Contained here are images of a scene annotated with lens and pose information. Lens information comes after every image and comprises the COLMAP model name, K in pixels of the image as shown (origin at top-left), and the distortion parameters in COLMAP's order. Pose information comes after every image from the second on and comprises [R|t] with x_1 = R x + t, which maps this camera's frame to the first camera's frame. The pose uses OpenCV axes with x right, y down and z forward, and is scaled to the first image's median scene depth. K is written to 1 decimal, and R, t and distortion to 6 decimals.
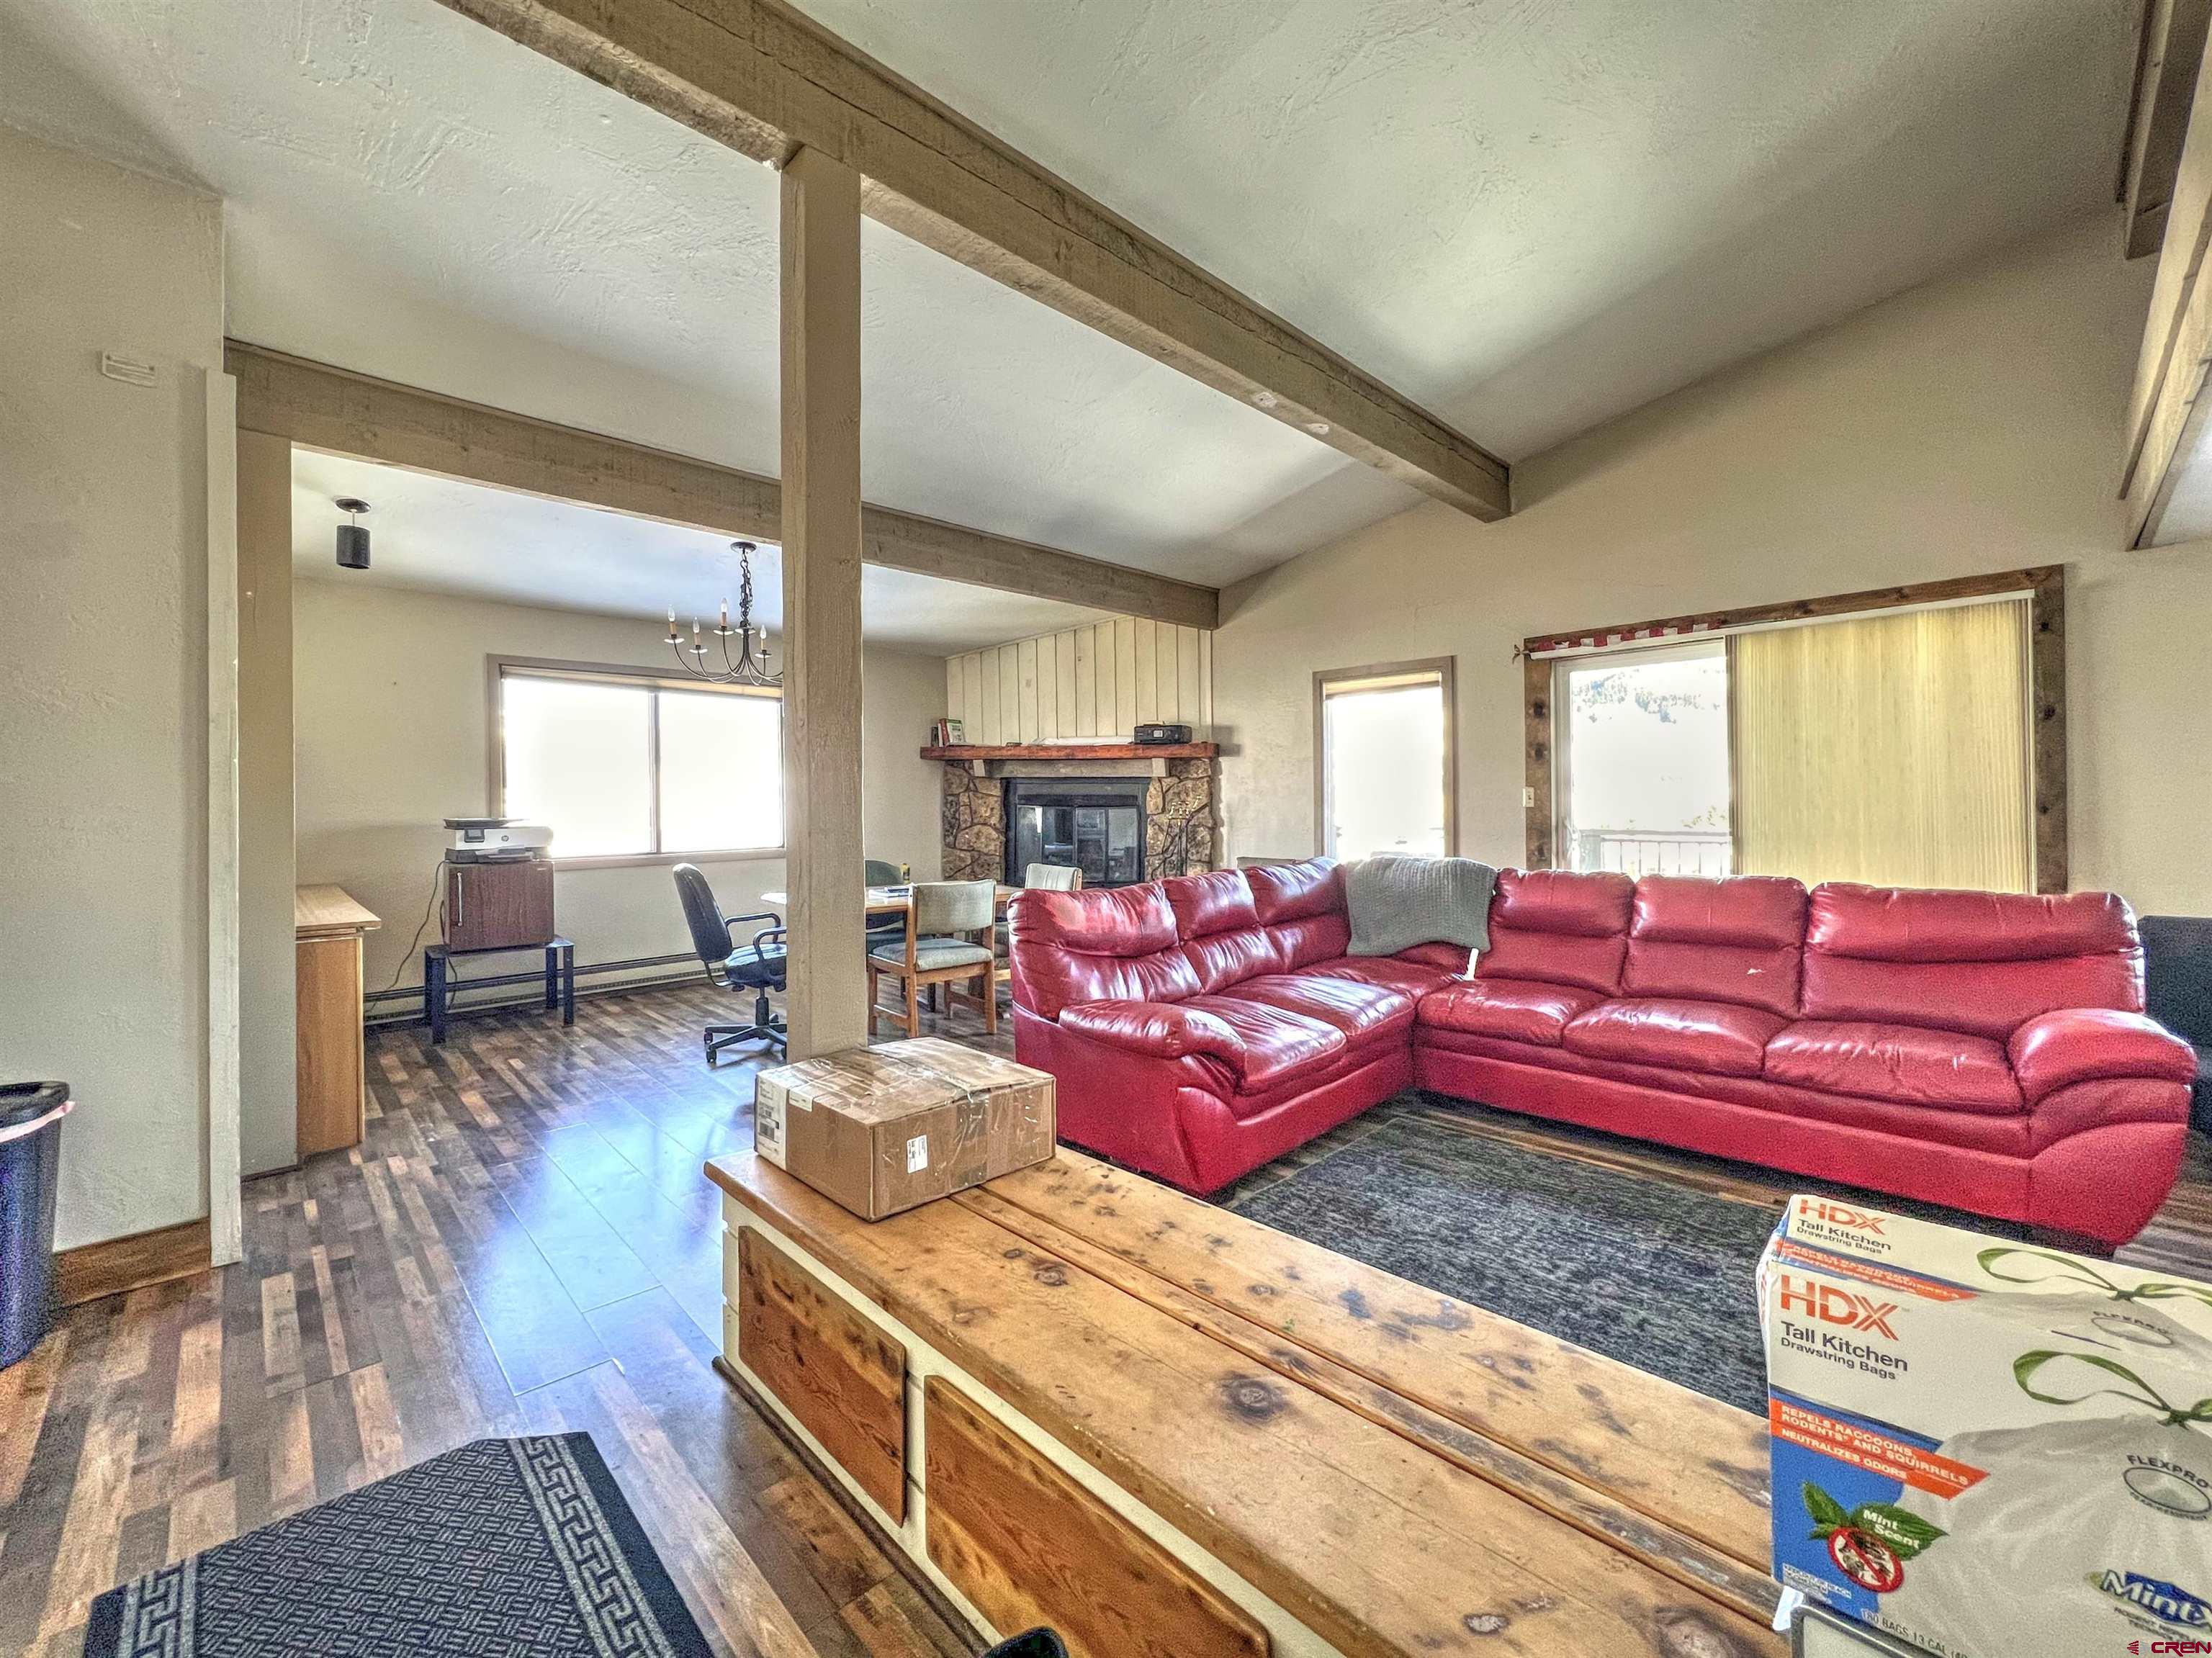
lens RADIAL K [[895.3, 0, 1099.1], [0, 895.3, 800.7], [0, 0, 1]] dist [0.001662, 0.000192]
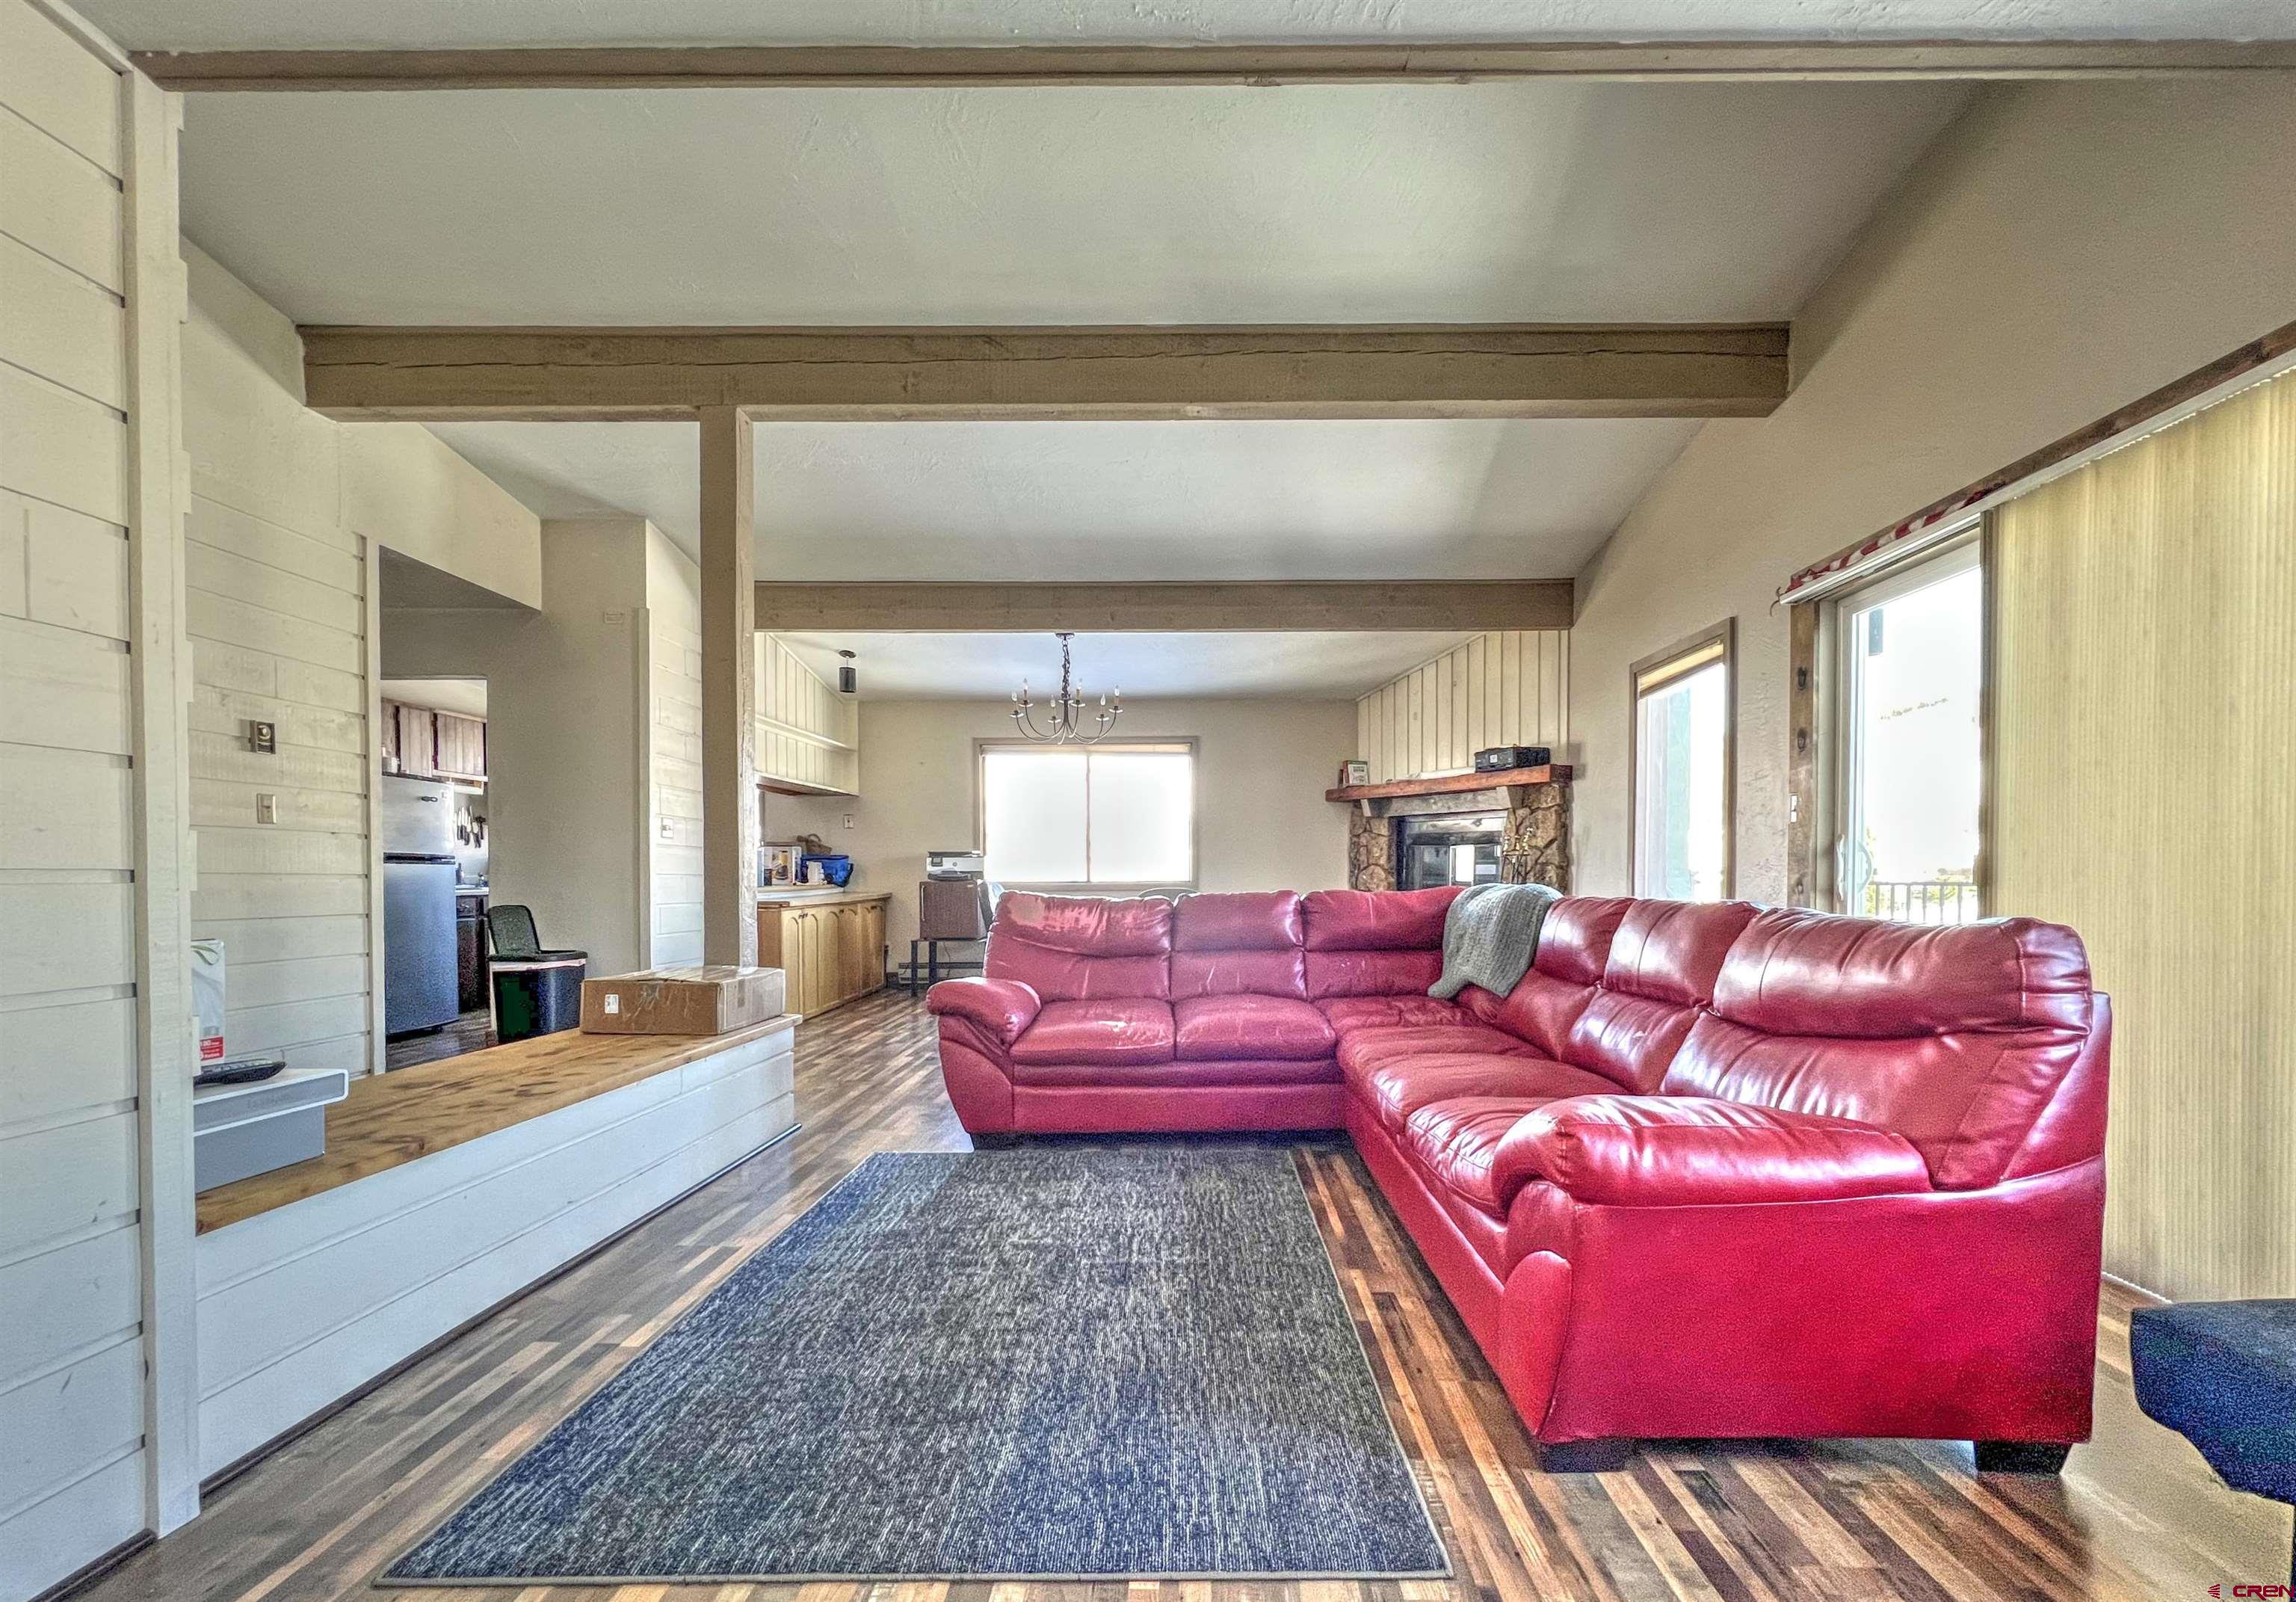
lens RADIAL K [[946.7, 0, 1197.4], [0, 946.7, 892.5], [0, 0, 1]] dist [-0.001660, -0.000295]
pose [[0.717010, 0.022144, -0.696711, 0.570228], [-0.004255, 0.999616, 0.027392, 0.036335], [0.697050, -0.016676, 0.716829, 0.143116]]
